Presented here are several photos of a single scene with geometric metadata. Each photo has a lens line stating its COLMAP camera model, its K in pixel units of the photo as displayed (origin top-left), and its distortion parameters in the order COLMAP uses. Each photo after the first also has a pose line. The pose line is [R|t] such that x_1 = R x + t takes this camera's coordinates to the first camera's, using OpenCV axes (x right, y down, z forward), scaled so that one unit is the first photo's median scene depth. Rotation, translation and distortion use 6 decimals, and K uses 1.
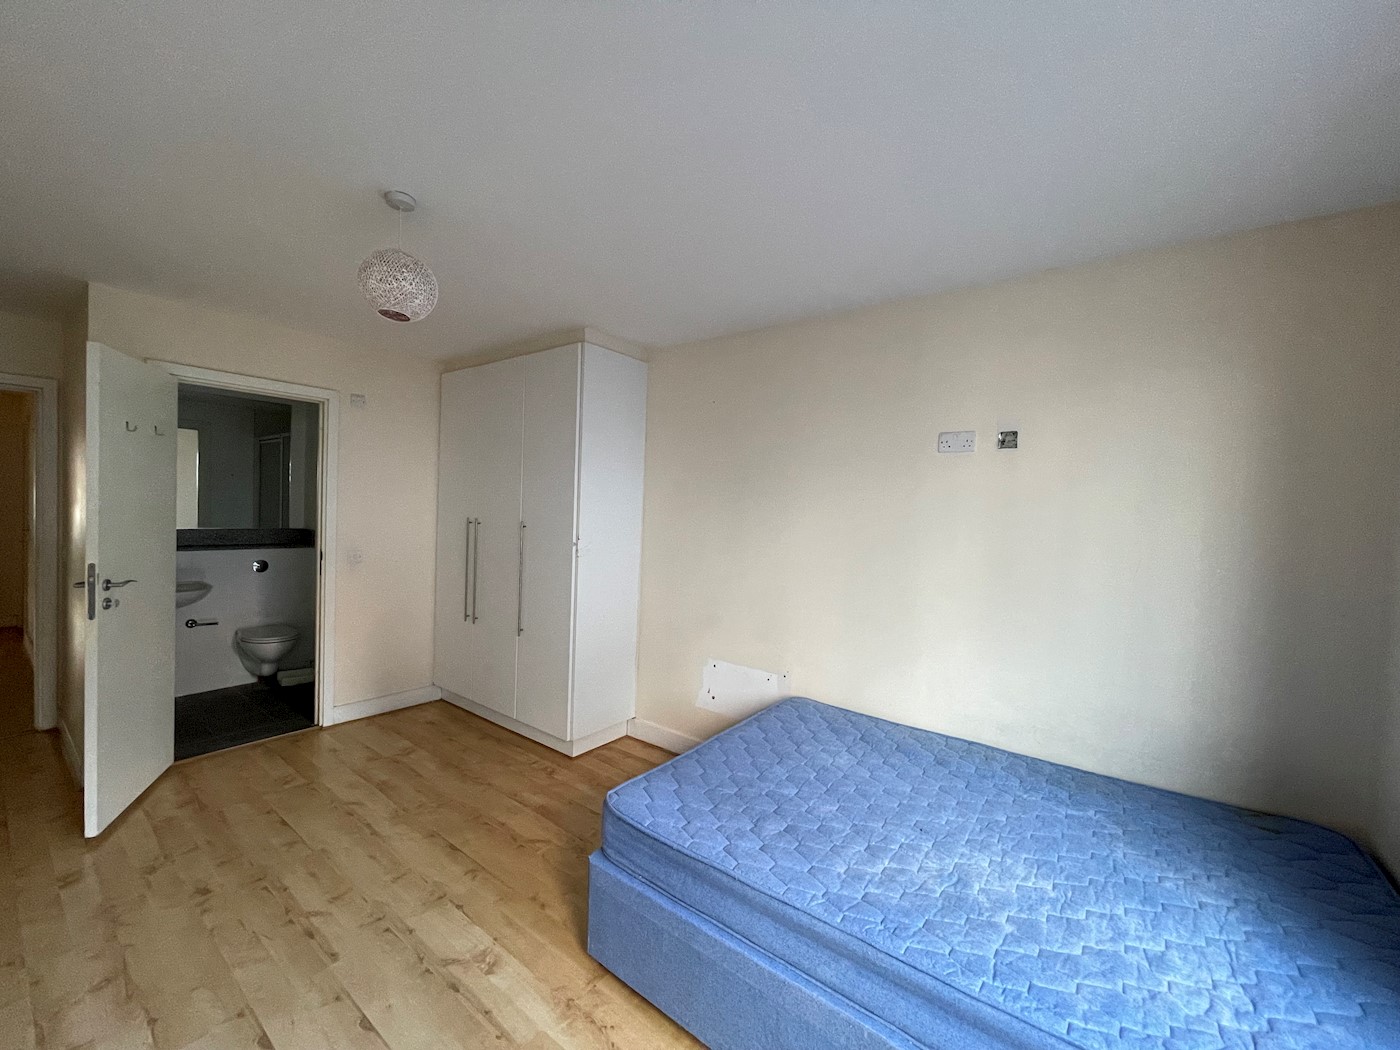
lens RADIAL K [[550.3, 0, 700.0], [0, 550.3, 525.0], [0, 0, 1]] dist [-0.008065, 0.000199]
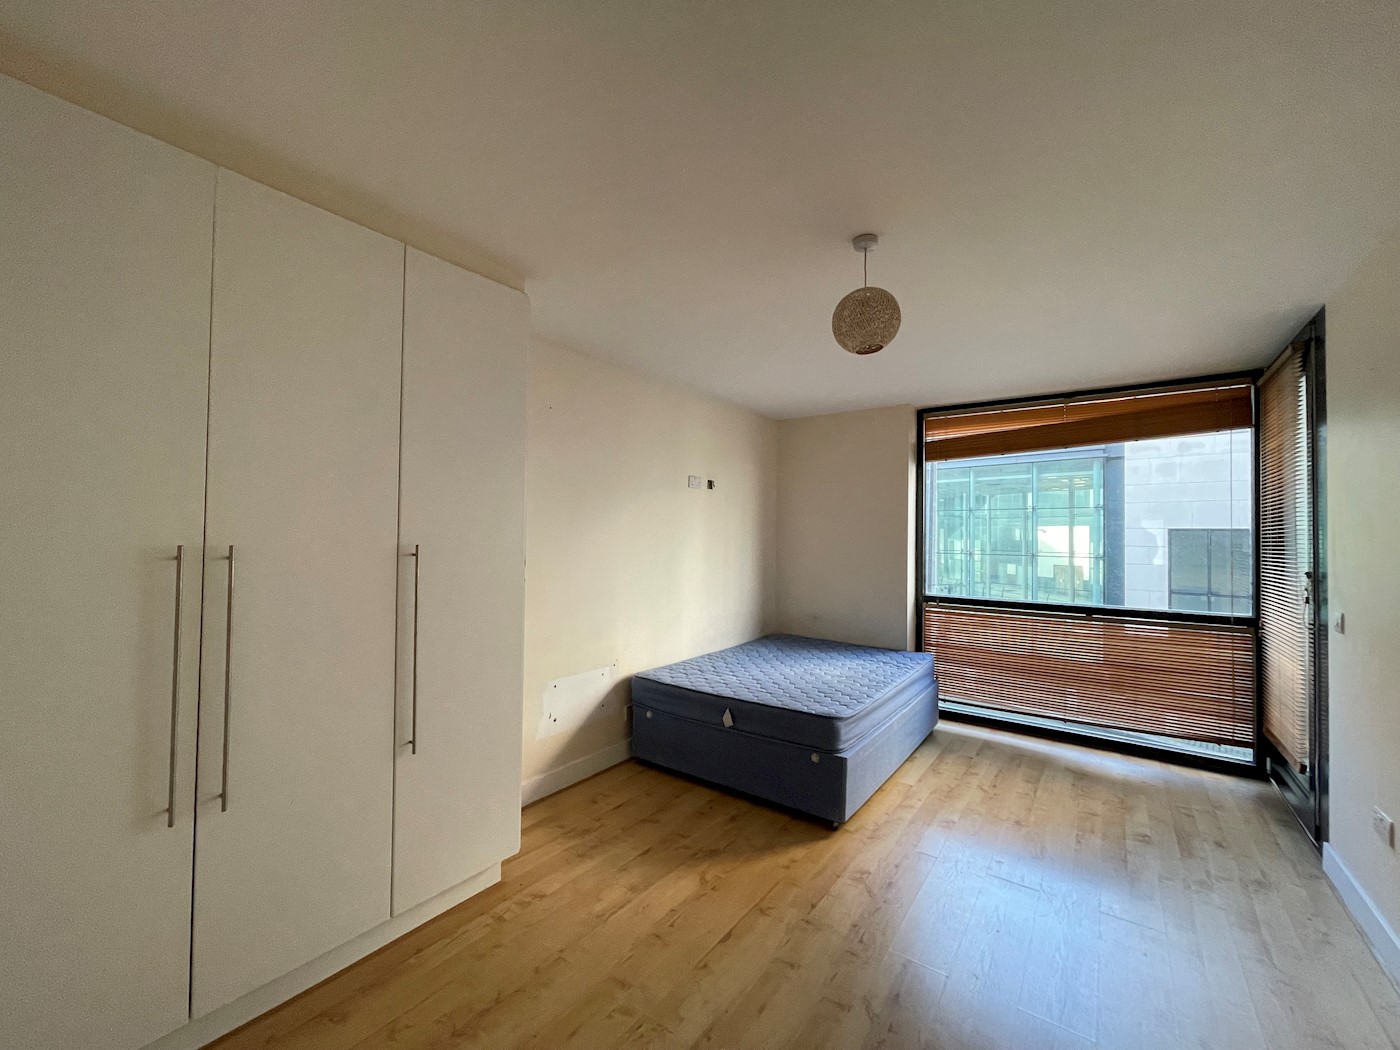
lens RADIAL K [[550.3, 0, 700.0], [0, 550.3, 525.0], [0, 0, 1]] dist [-0.008065, 0.000199]
pose [[-0.001092, -0.014279, 0.999897, -1.177429], [0.003075, 0.999893, 0.014282, -0.044182], [-0.999995, 0.003090, -0.001048, 0.962995]]
